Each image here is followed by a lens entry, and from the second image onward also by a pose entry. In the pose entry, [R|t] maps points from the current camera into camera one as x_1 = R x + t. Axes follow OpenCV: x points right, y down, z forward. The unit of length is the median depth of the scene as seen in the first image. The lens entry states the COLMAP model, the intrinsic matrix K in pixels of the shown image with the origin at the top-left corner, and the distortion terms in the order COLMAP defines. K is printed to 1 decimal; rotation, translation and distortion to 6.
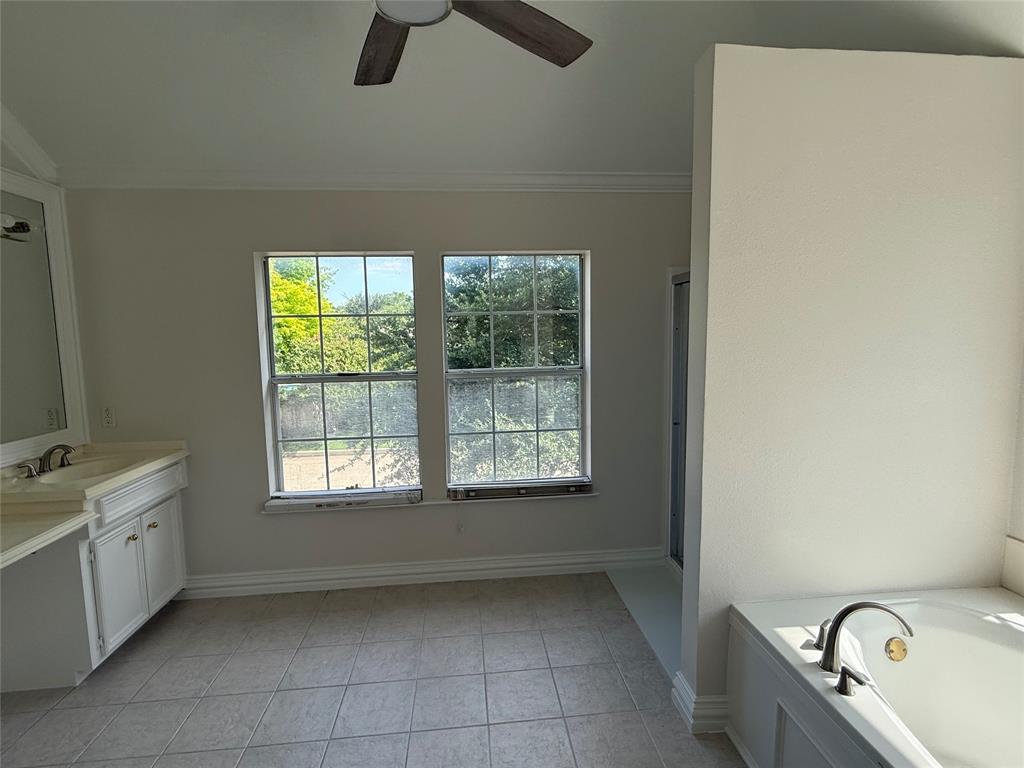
lens RADIAL K [[508.4, 0, 508.5], [0, 508.4, 390.8], [0, 0, 1]] dist [-0.019615, -0.000018]
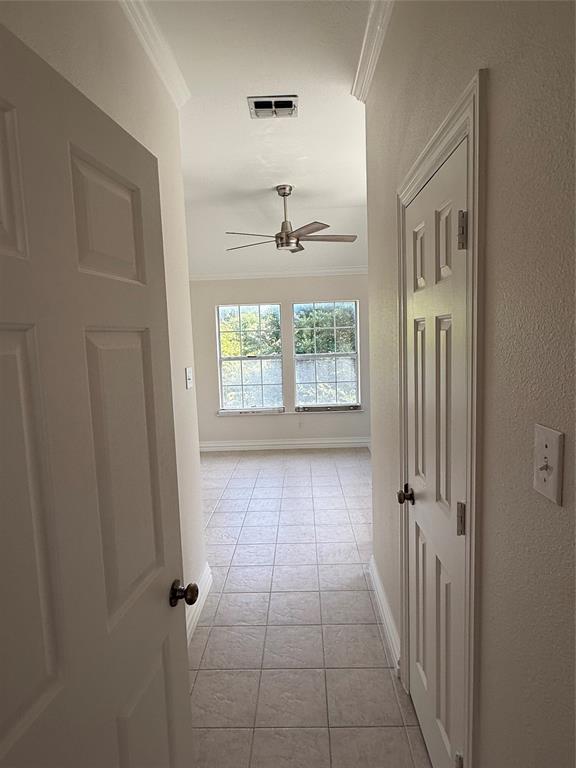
lens RADIAL K [[421.2, 0, 287.4], [0, 421.2, 379.5], [0, 0, 1]] dist [-0.010025, -0.001181]
pose [[0.992120, -0.003252, -0.125252, 0.076567], [0.002472, 0.999977, -0.006378, 0.078407], [0.125269, 0.006019, 0.992105, -0.822342]]
